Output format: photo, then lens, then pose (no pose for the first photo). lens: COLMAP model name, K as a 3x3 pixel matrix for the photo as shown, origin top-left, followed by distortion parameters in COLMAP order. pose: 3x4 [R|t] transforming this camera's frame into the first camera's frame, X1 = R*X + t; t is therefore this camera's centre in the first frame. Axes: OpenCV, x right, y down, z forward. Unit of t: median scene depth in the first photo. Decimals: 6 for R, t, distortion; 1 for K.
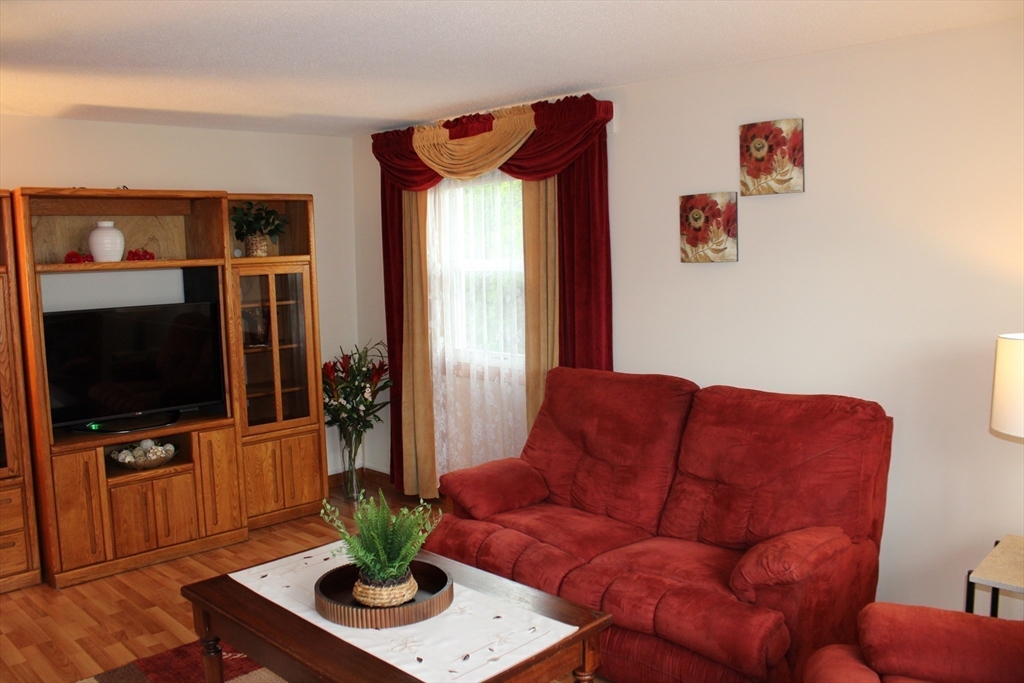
lens RADIAL K [[838.6, 0, 512.0], [0, 838.6, 341.5], [0, 0, 1]] dist [-0.174185, 0.163037]
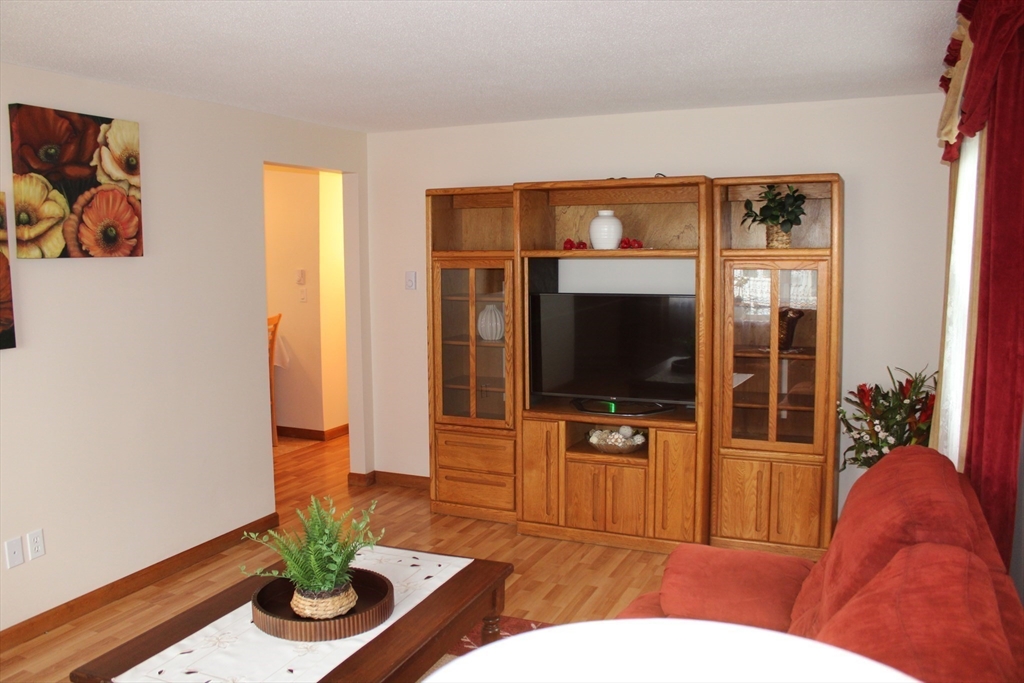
lens RADIAL K [[838.6, 0, 512.0], [0, 838.6, 341.5], [0, 0, 1]] dist [-0.174185, 0.163037]
pose [[0.357429, 0.121415, -0.926014, 0.458754], [-0.095403, 0.991074, 0.093122, -0.068086], [0.929055, 0.055060, 0.365822, 0.491816]]
